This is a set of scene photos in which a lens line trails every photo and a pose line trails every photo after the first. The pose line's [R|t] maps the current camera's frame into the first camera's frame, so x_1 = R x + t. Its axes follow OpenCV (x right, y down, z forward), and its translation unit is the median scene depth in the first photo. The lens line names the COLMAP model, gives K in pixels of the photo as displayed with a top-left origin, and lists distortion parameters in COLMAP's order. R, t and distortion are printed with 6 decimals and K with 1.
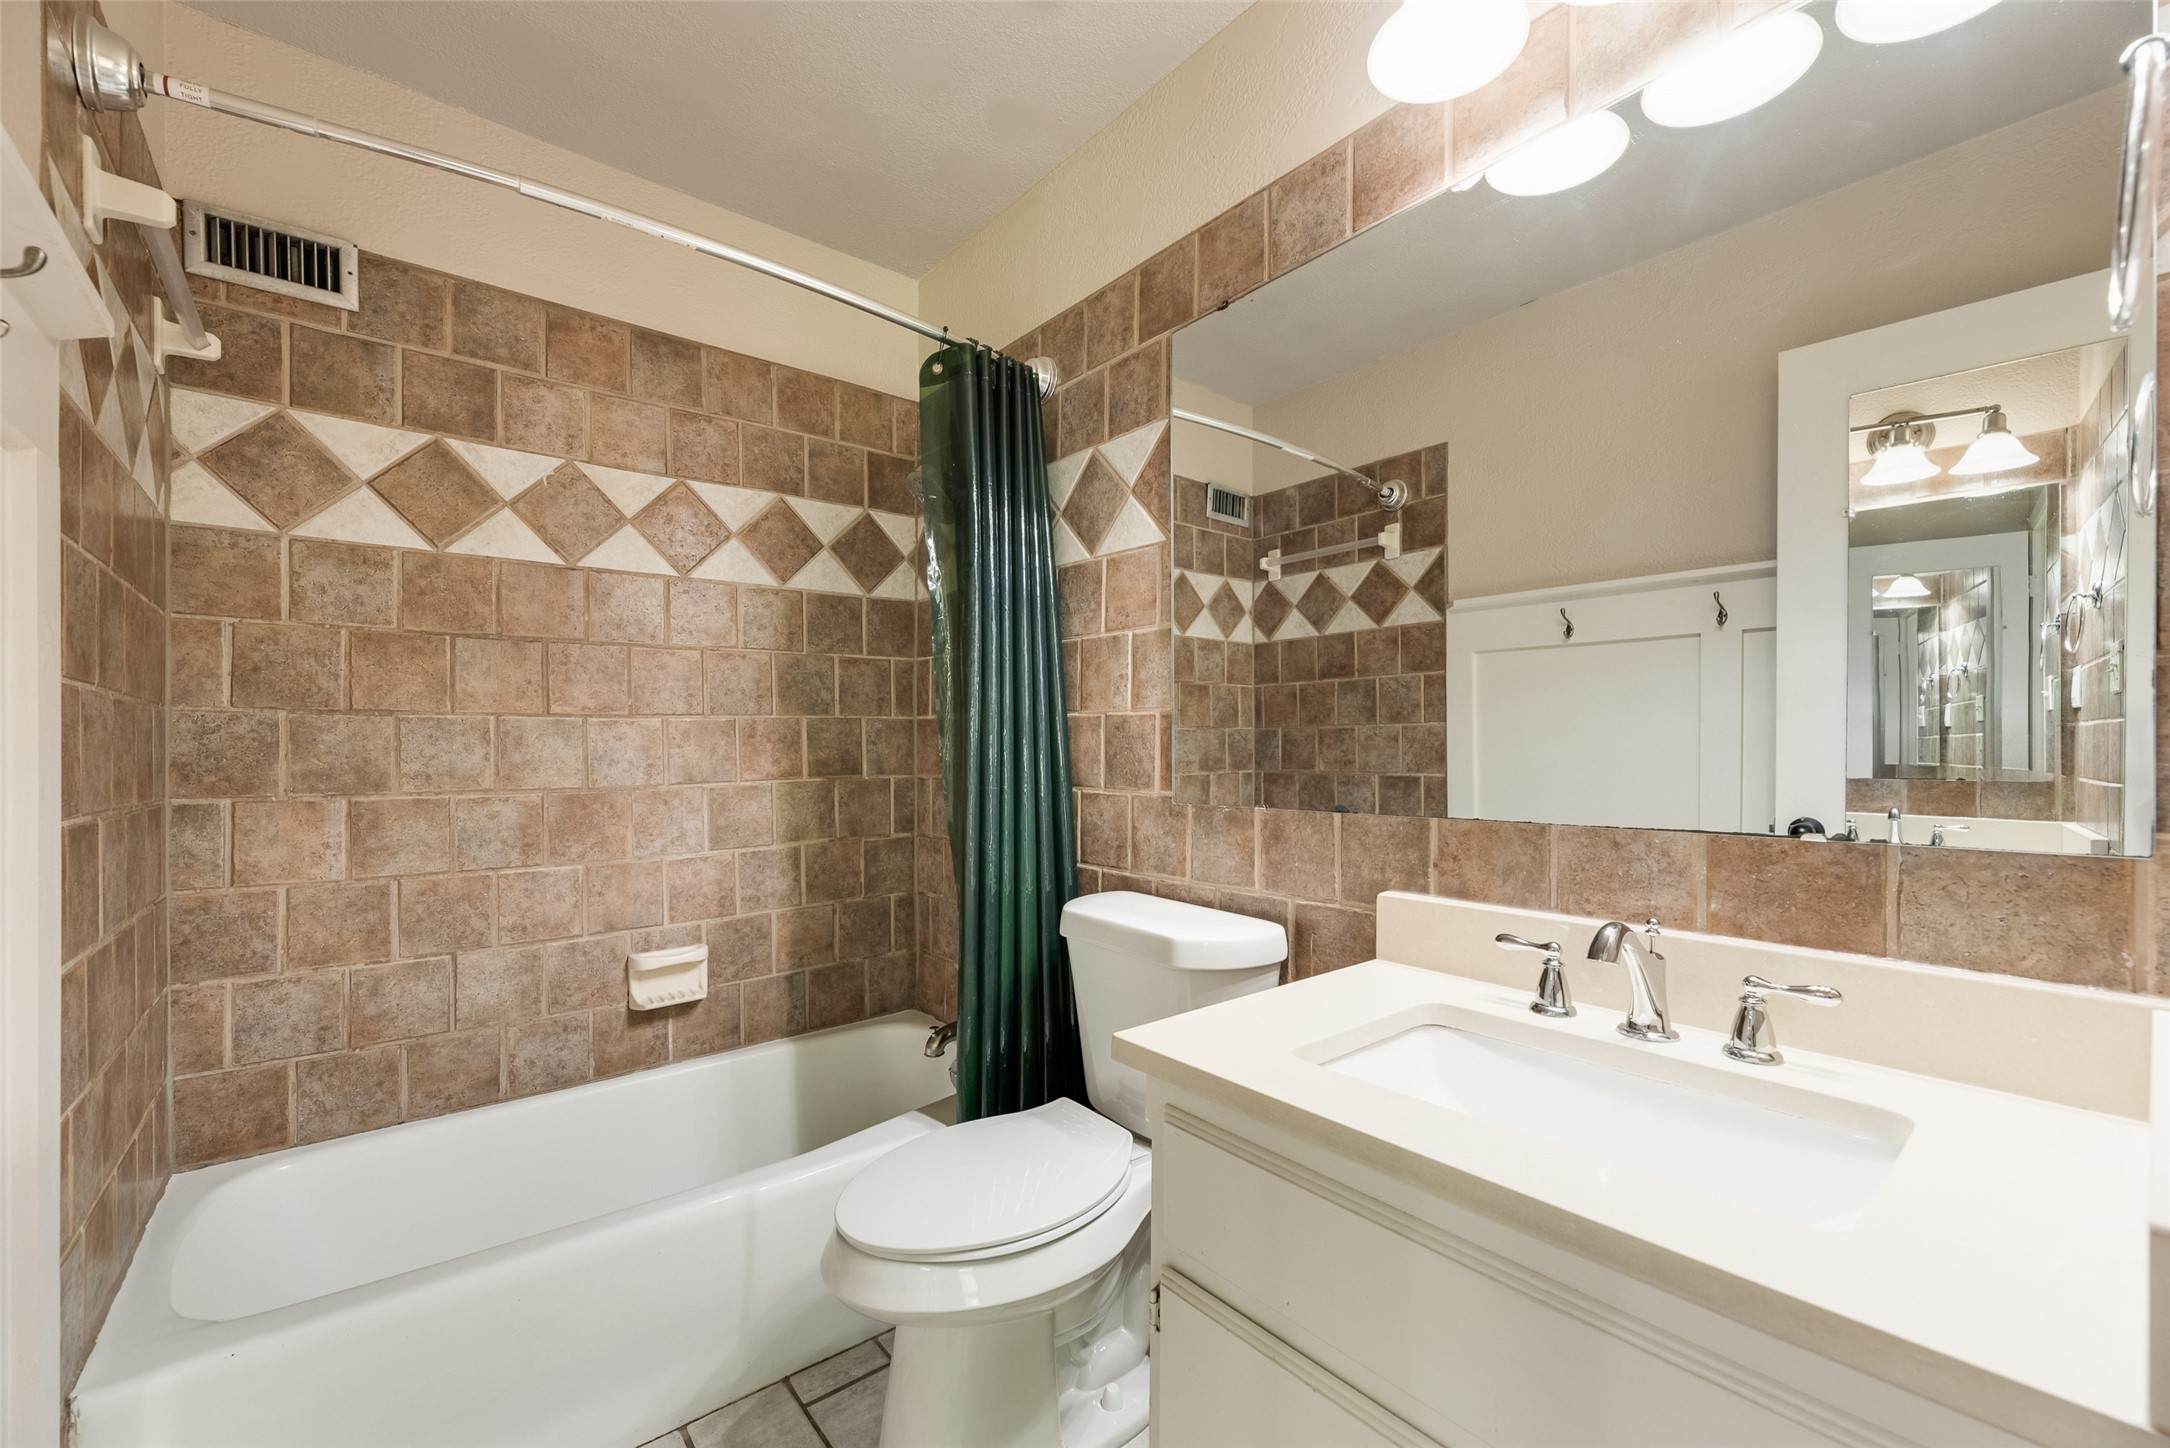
lens RADIAL K [[868.8, 0, 1079.0], [0, 868.8, 738.3], [0, 0, 1]] dist [0.000554, -0.000328]
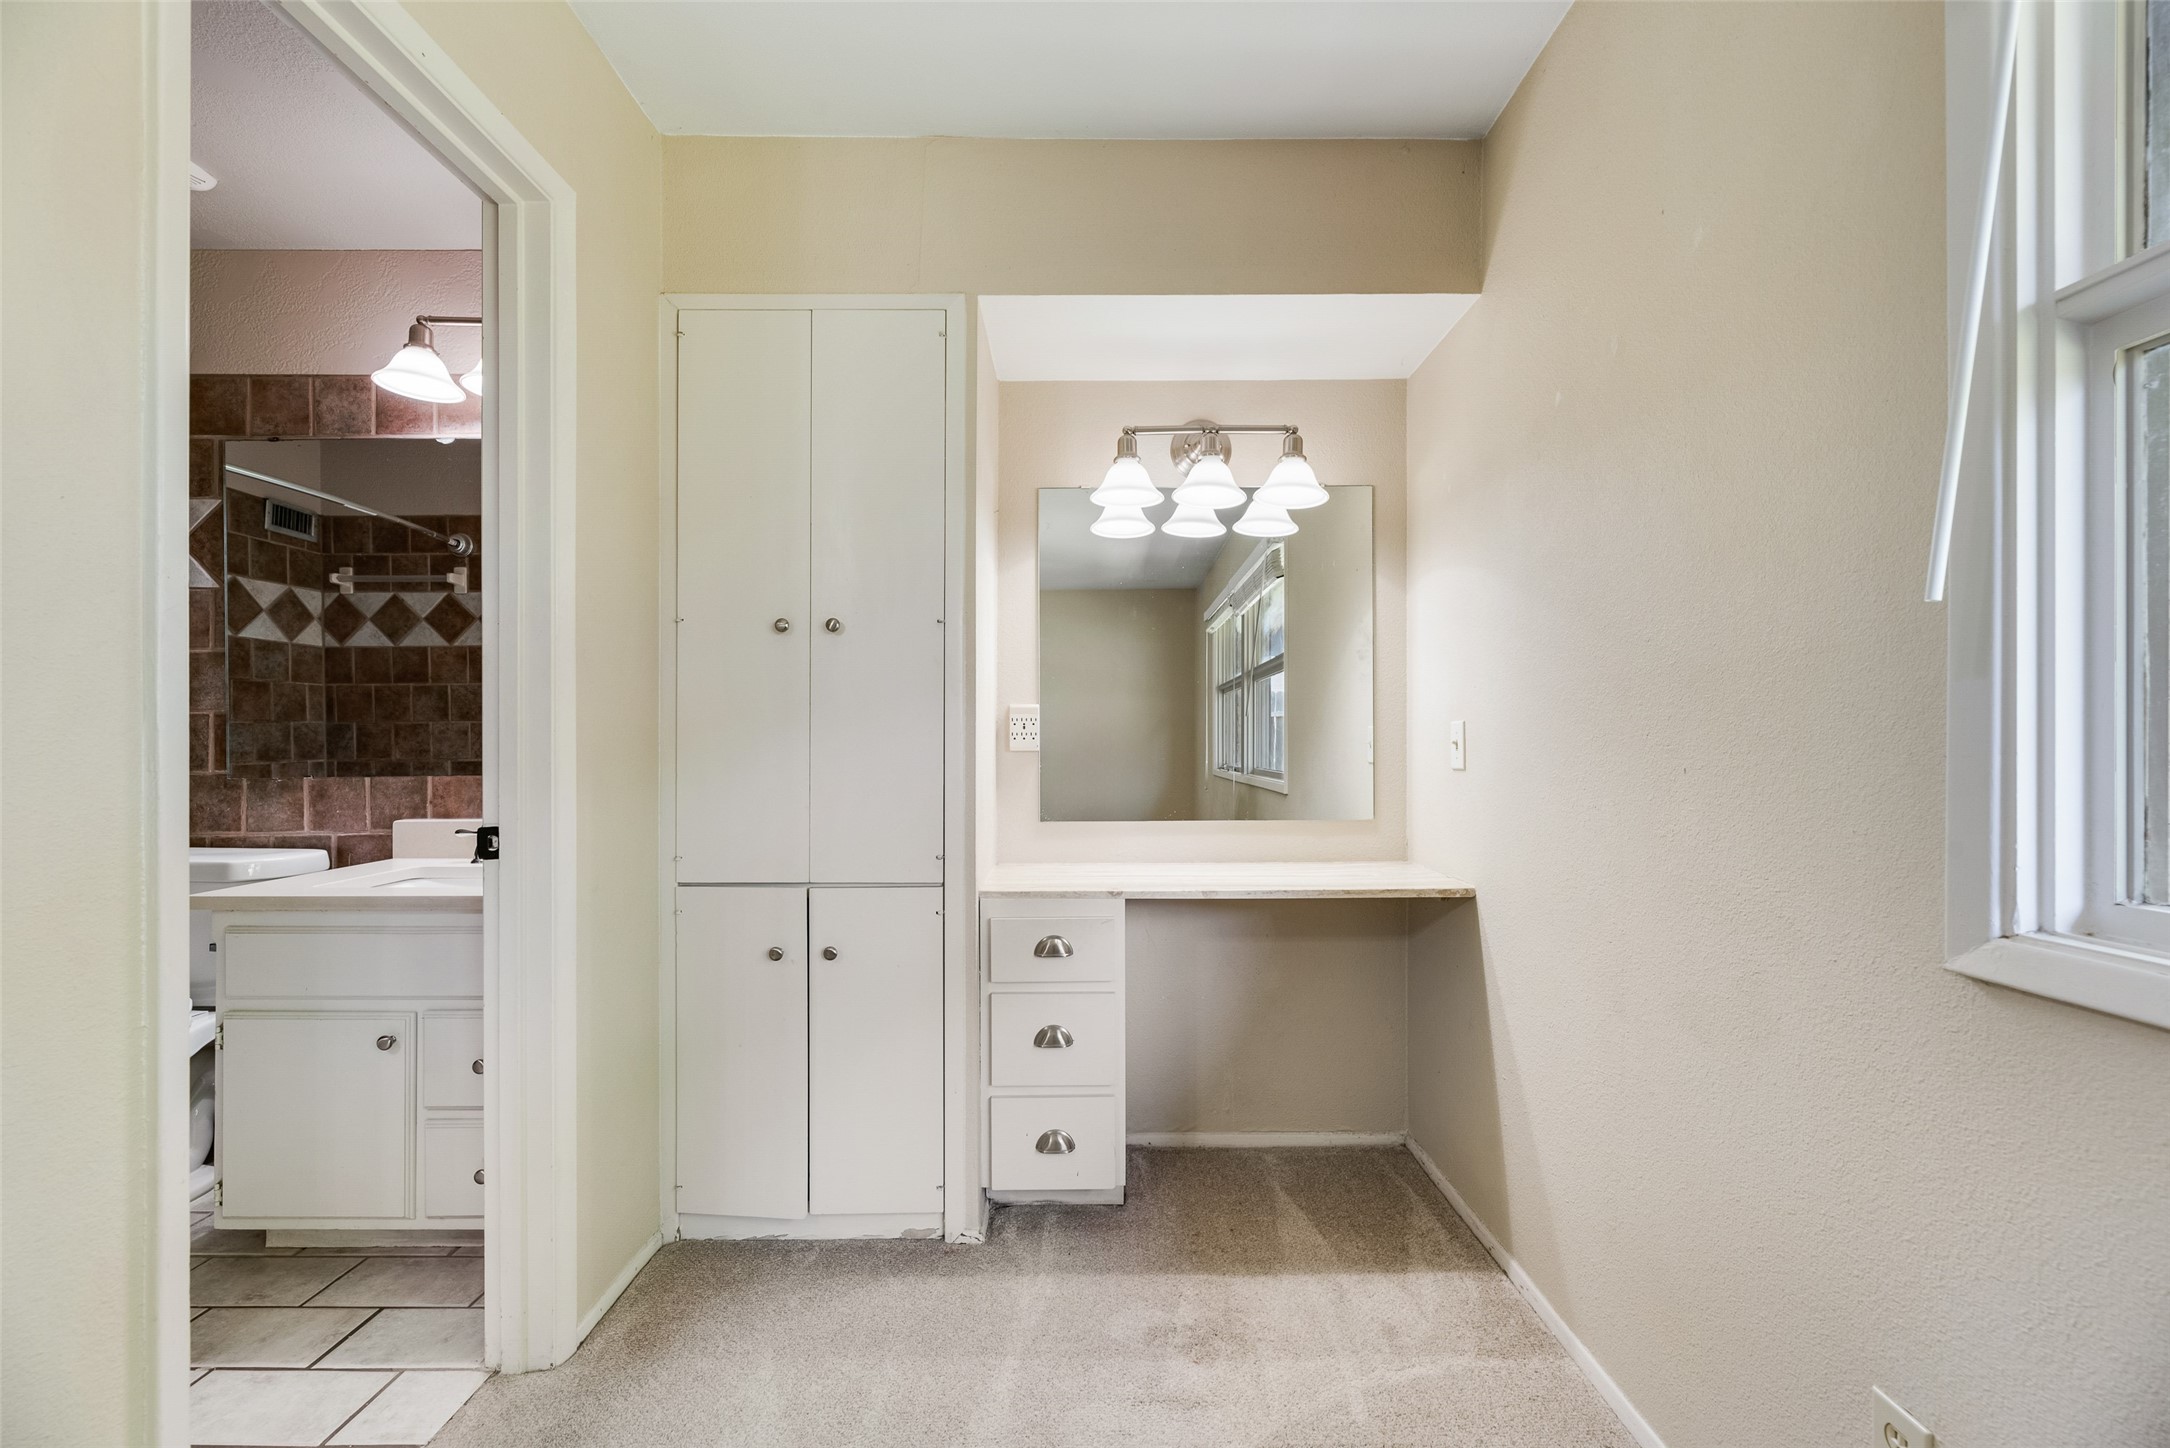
lens RADIAL K [[868.8, 0, 1098.1], [0, 868.8, 745.4], [0, 0, 1]] dist [0.000554, -0.000328]
pose [[0.619960, -0.006245, 0.784608, -0.058278], [-0.006105, 0.999900, 0.012783, -0.002231], [-0.784609, -0.012715, 0.619860, -0.466645]]
